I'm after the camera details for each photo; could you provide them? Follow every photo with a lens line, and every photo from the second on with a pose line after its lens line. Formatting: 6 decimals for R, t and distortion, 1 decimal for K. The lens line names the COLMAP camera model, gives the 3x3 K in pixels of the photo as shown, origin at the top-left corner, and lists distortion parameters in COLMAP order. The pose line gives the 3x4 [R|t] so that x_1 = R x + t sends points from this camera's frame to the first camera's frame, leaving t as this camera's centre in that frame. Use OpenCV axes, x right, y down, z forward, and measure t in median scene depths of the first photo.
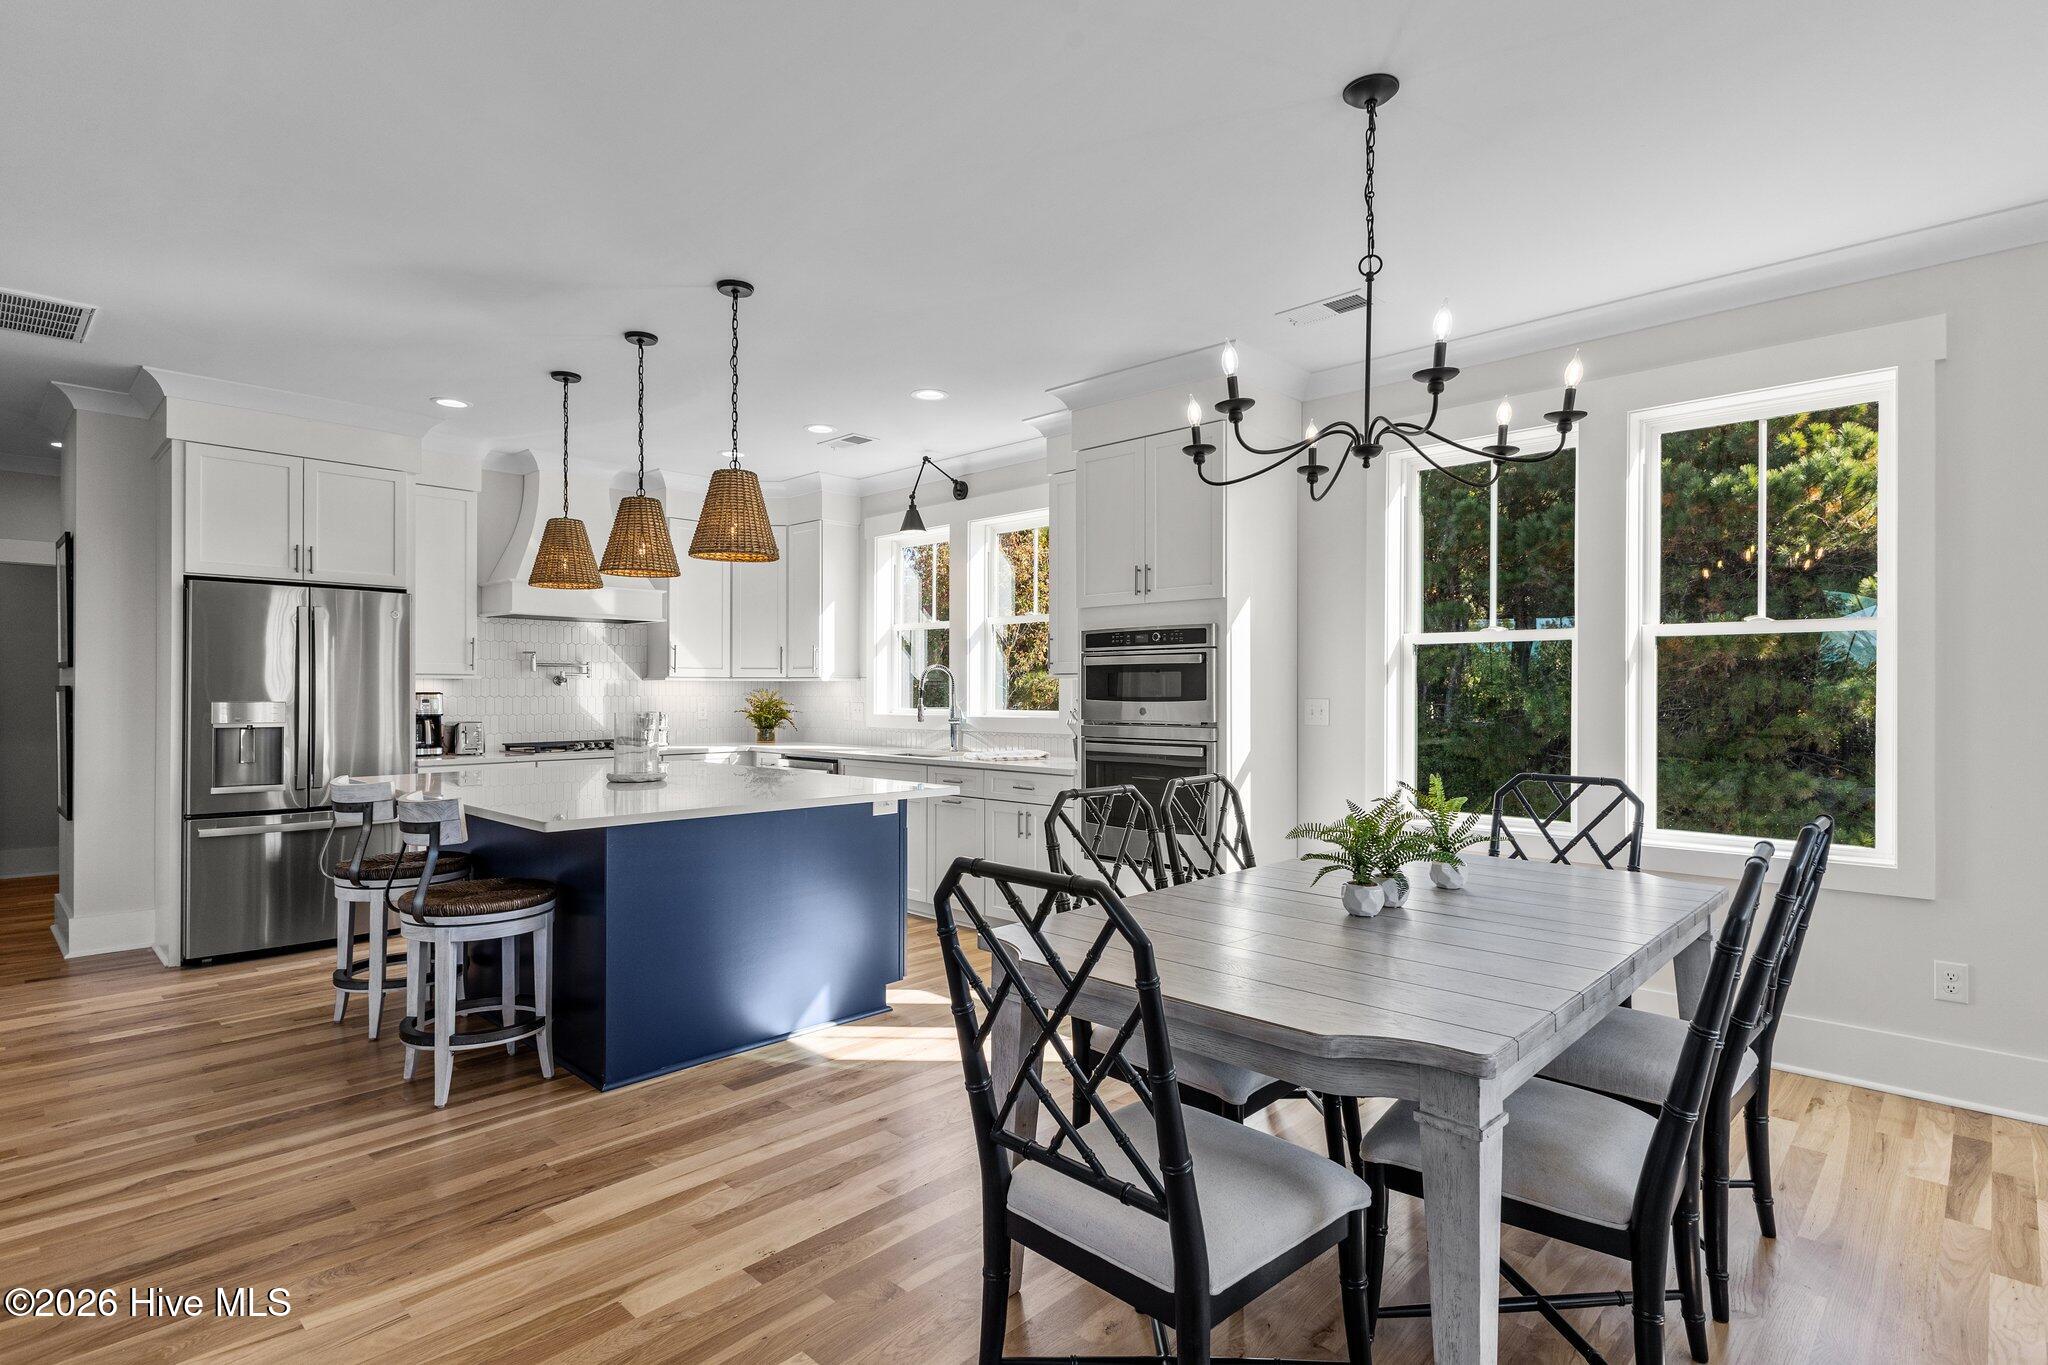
lens RADIAL K [[1036.0, 0, 1021.5], [0, 1036.0, 684.8], [0, 0, 1]] dist [0.014129, 0.000390]
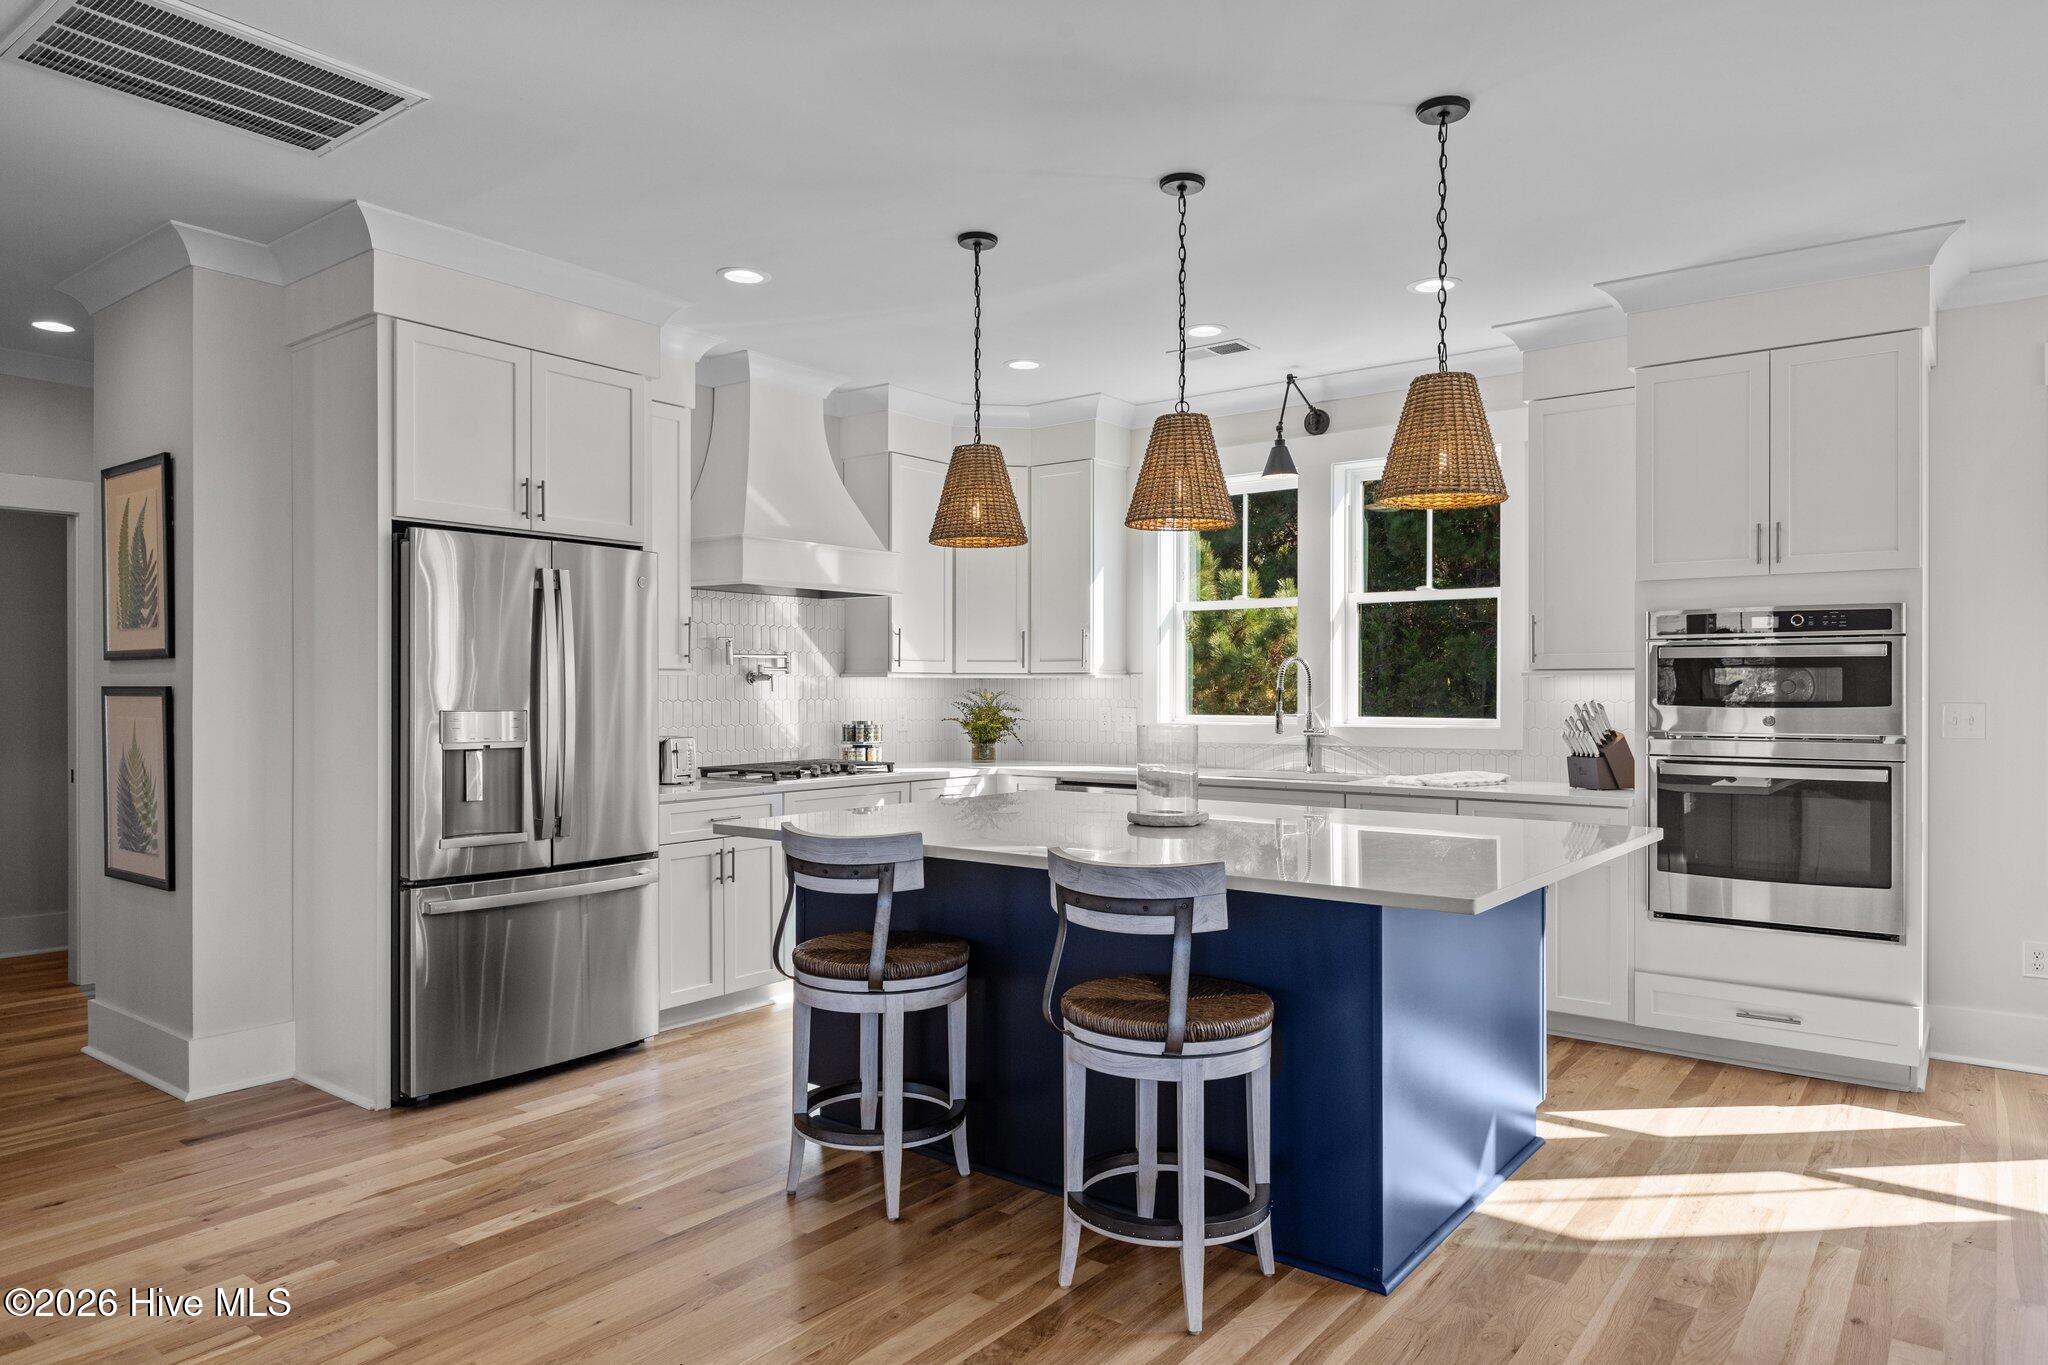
lens RADIAL K [[1288.6, 0, 1025.9], [0, 1288.6, 687.2], [0, 0, 1]] dist [0.006547, 0.000781]
pose [[0.993379, -0.000498, 0.114884, -0.454484], [-0.000104, 0.999986, 0.005238, -0.002658], [-0.114885, -0.005216, 0.993365, 0.126720]]
